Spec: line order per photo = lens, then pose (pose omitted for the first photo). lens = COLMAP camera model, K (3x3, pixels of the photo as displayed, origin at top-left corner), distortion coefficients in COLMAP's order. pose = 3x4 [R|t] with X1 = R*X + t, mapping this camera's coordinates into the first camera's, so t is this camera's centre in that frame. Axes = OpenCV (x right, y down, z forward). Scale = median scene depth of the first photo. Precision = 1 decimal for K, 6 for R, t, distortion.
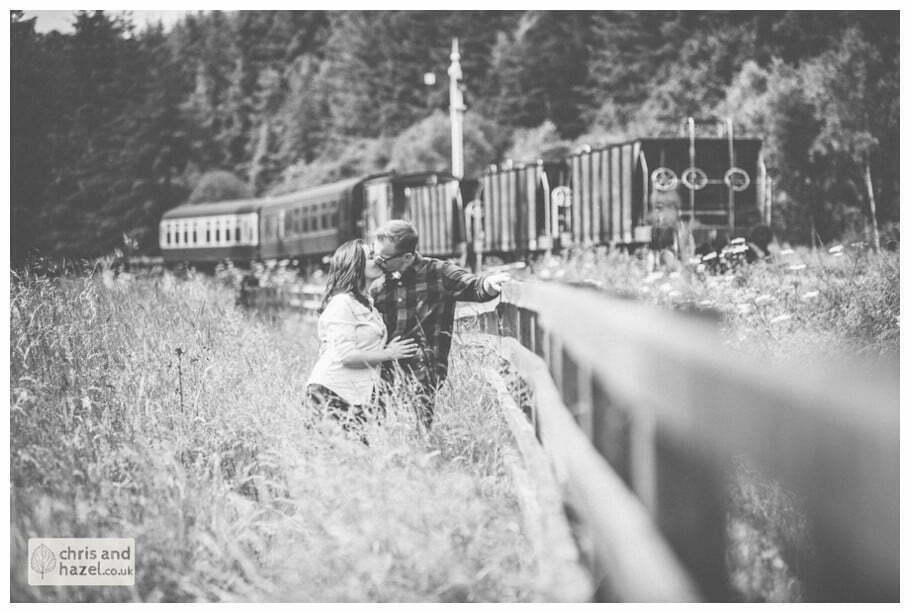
lens RADIAL K [[3145.5, 0, 455.0], [0, 3145.5, 306.1], [0, 0, 1]] dist [-0.083736, 0.000000]
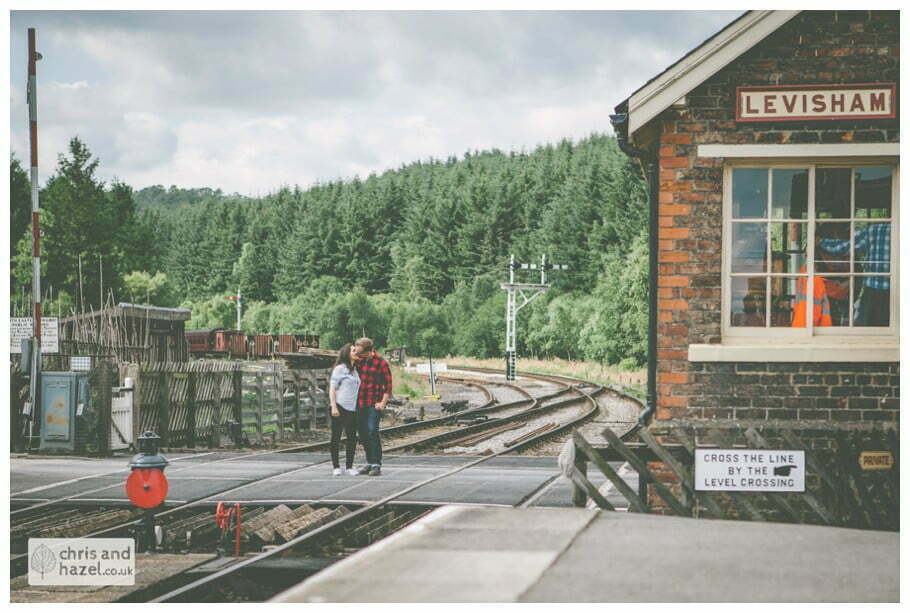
lens RADIAL K [[1668.8, 0, 455.4], [0, 1668.8, 307.6], [0, 0, 1]] dist [0.014588, 0.000000]
pose [[0.988000, 0.014945, 0.153728, -0.025101], [-0.009538, 0.999312, -0.035847, -0.002237], [-0.154158, 0.033950, 0.987463, -0.418661]]
